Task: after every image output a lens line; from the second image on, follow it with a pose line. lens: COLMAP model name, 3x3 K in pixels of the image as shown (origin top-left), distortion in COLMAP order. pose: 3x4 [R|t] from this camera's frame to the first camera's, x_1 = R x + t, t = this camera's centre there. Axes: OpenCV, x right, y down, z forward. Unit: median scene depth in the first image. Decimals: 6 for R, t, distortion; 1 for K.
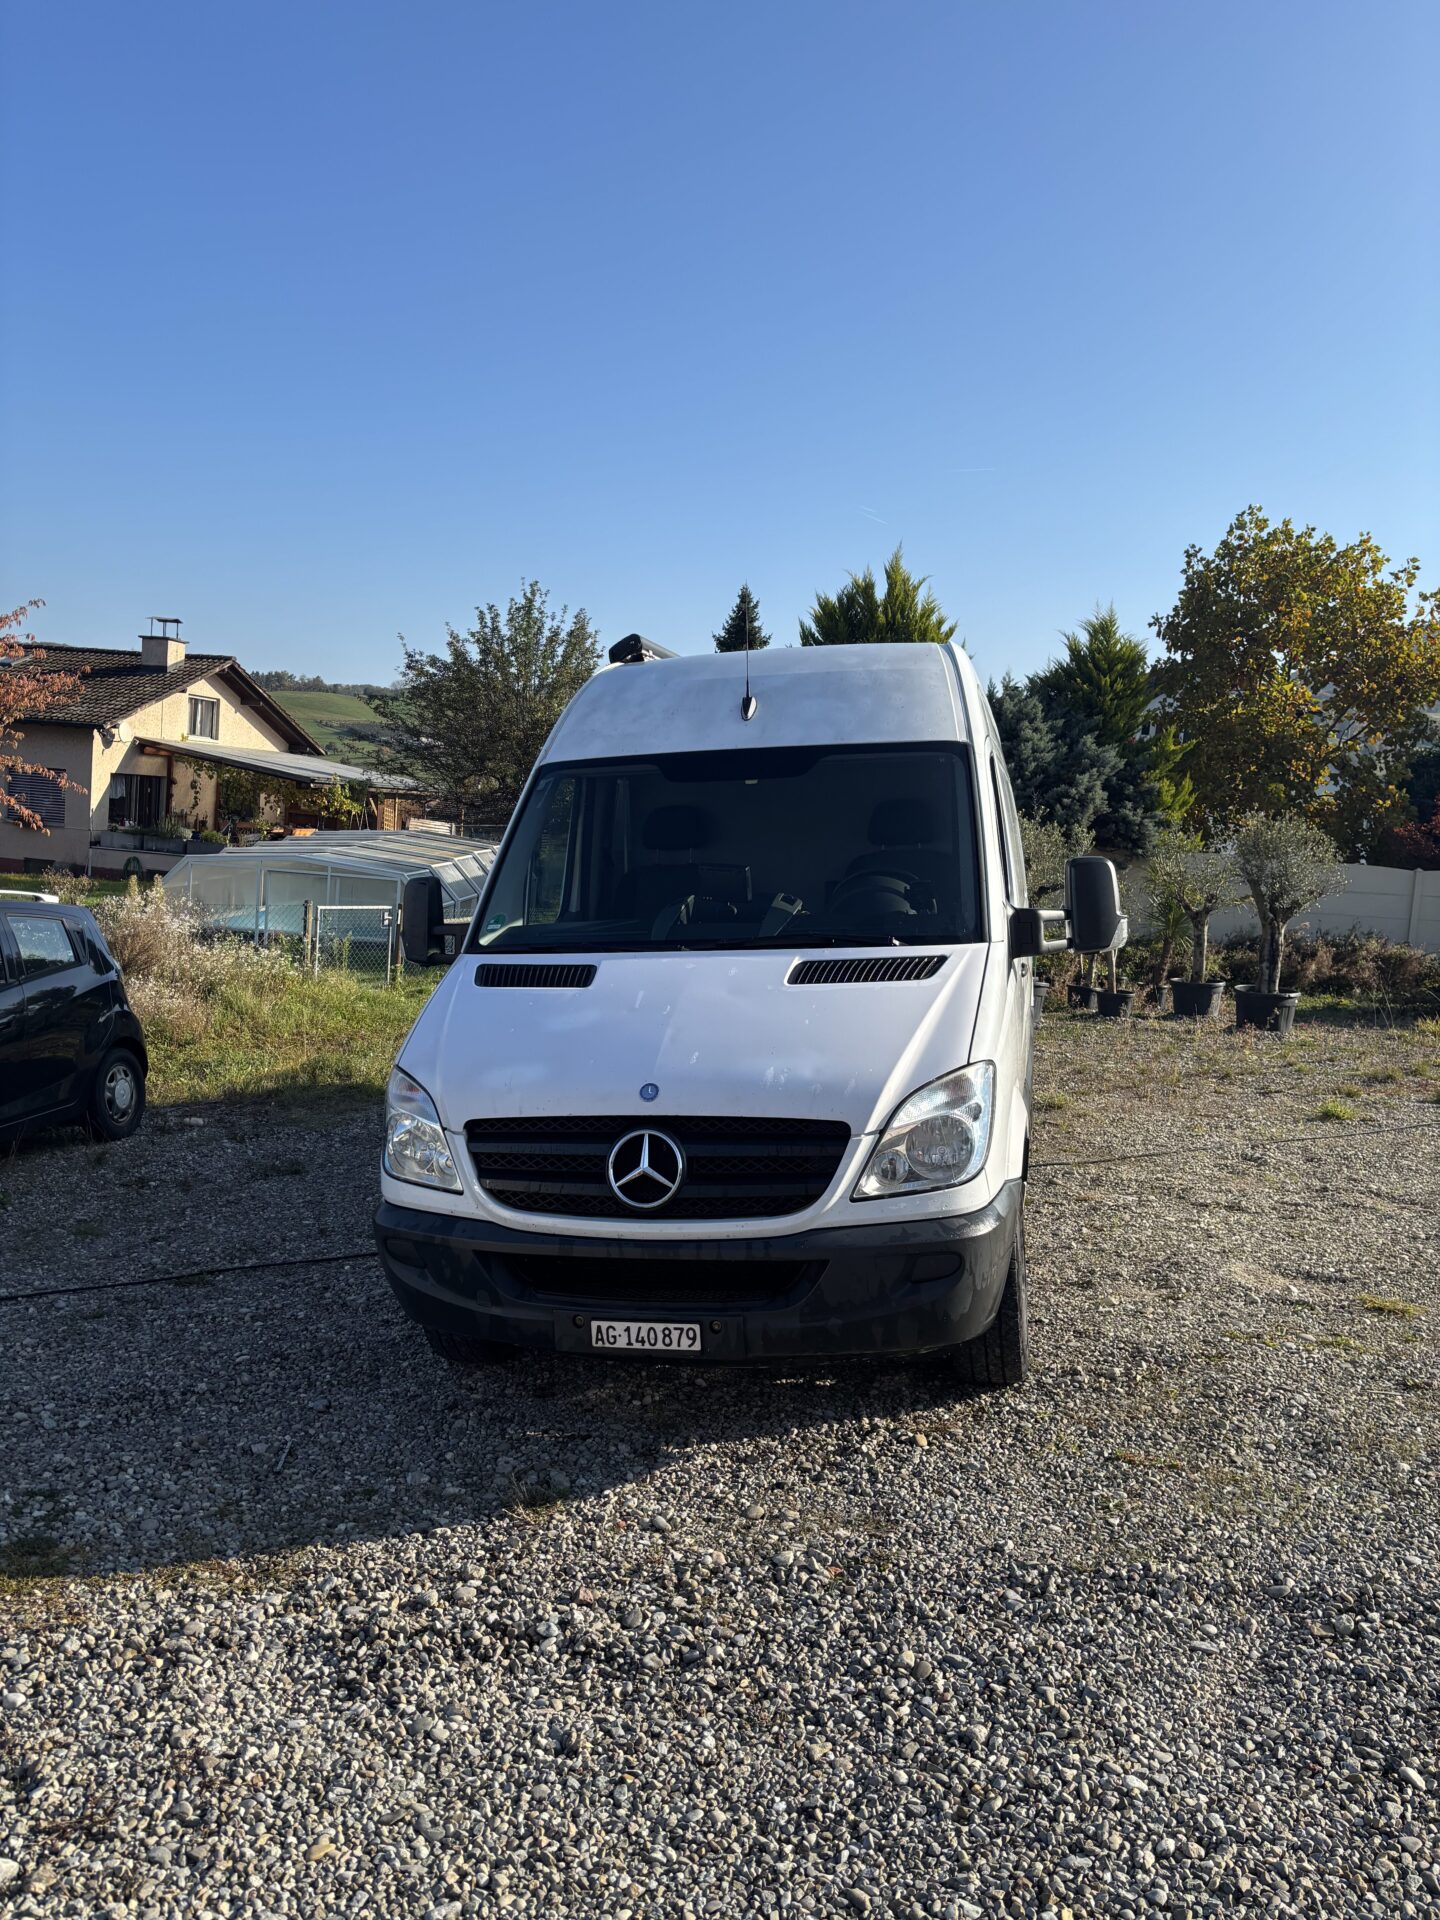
lens RADIAL K [[1460.7, 0, 720.0], [0, 1460.7, 960.0], [0, 0, 1]] dist [-0.041643, -0.001901]
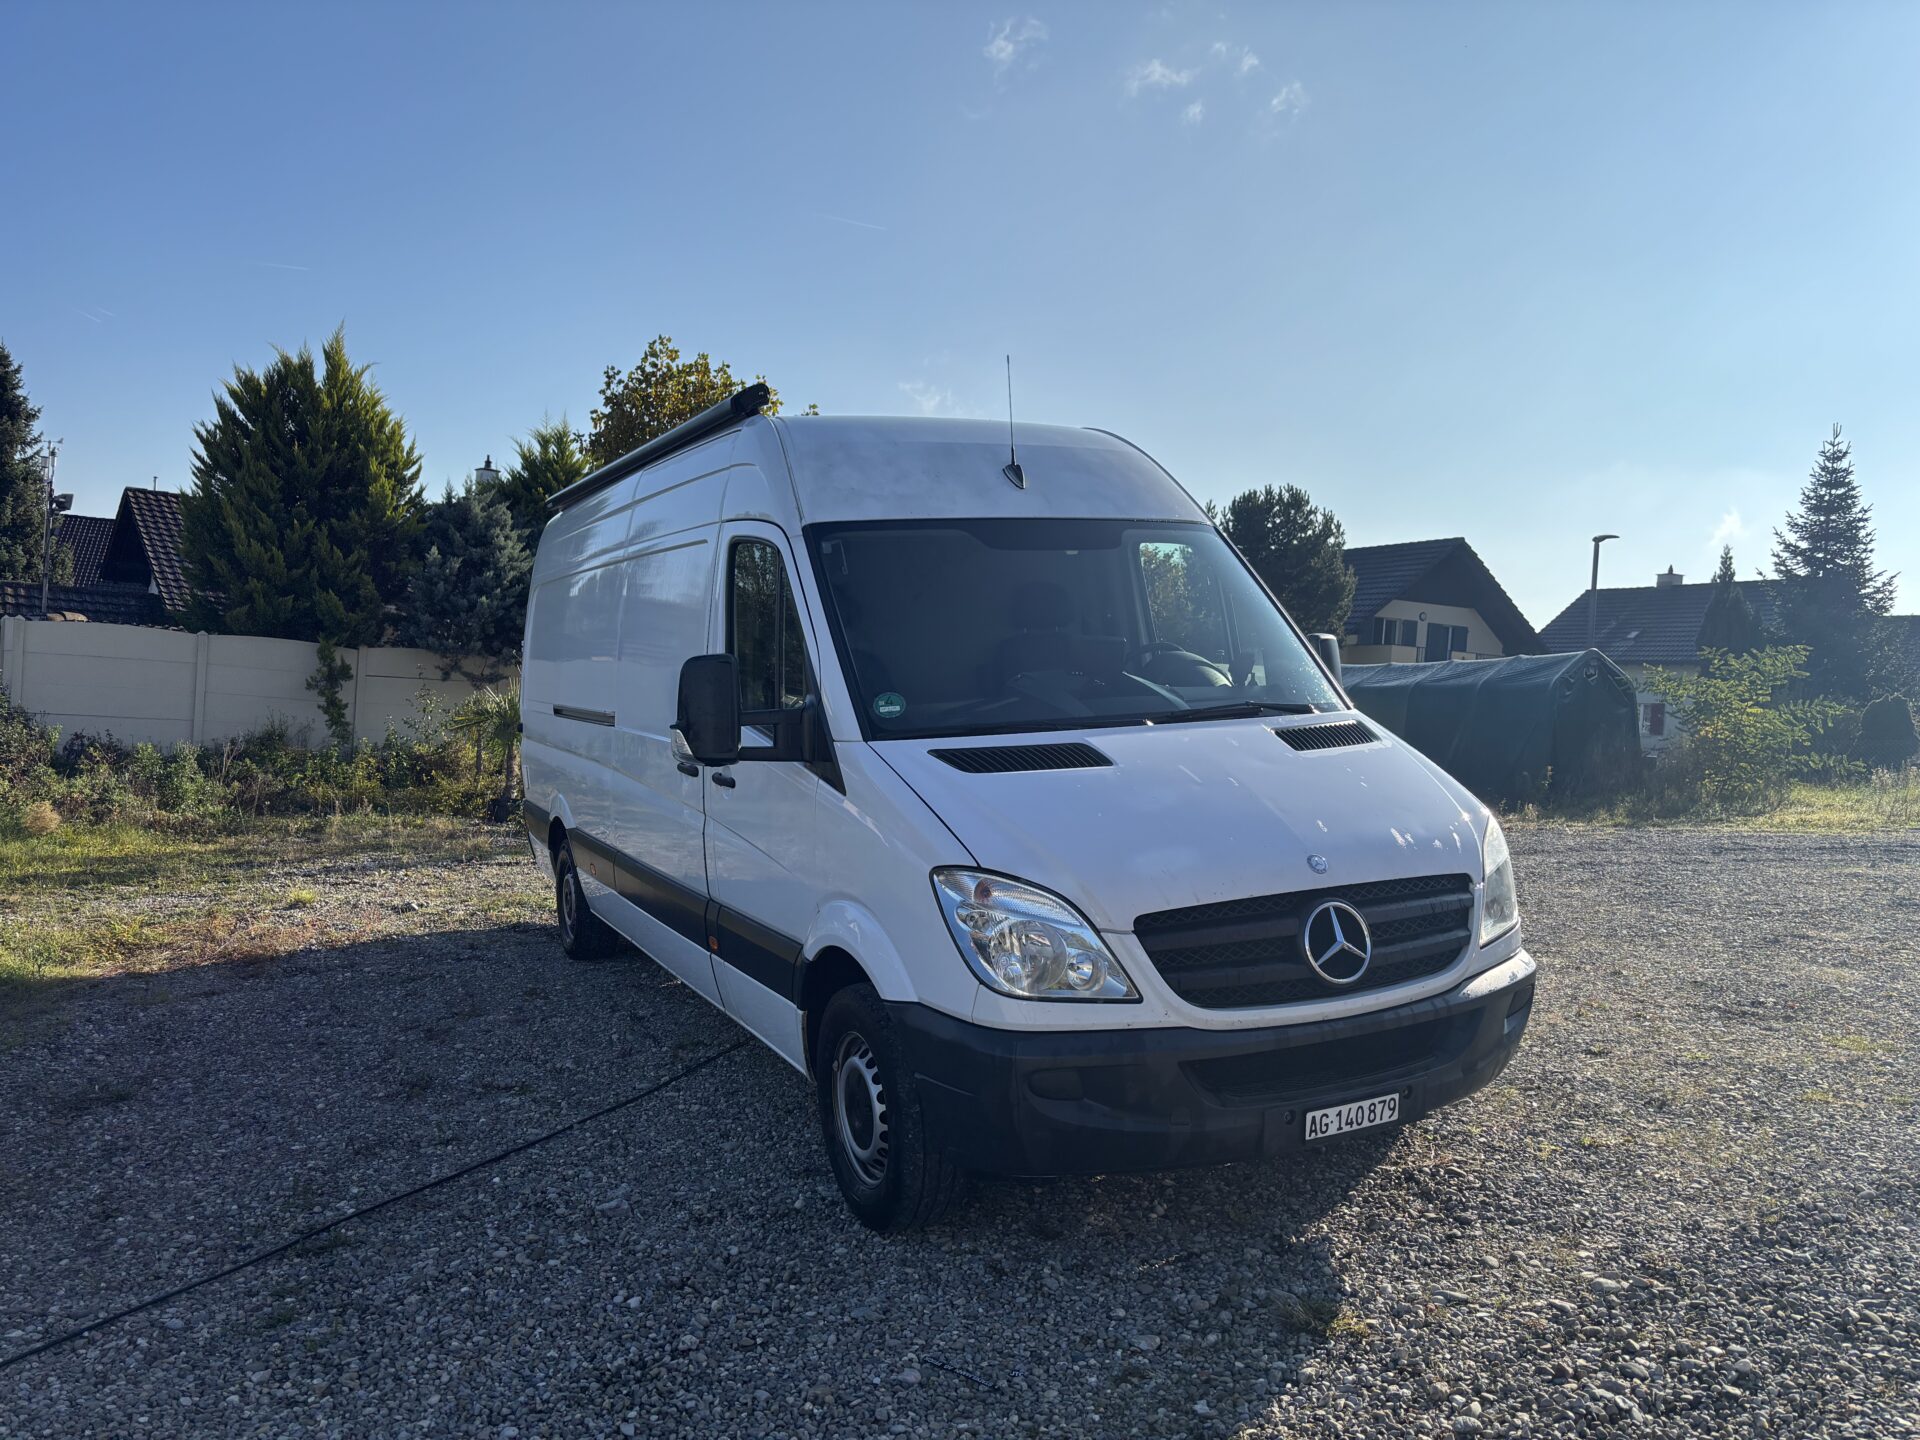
lens RADIAL K [[1461.5, 0, 959.8], [0, 1461.5, 754.1], [0, 0, 1]] dist [-0.095102, 0.129519]
pose [[0.779638, -0.028861, 0.625565, -0.798066], [0.041926, 0.999102, -0.006157, 0.014551], [-0.624825, 0.031027, 0.780148, 0.392879]]
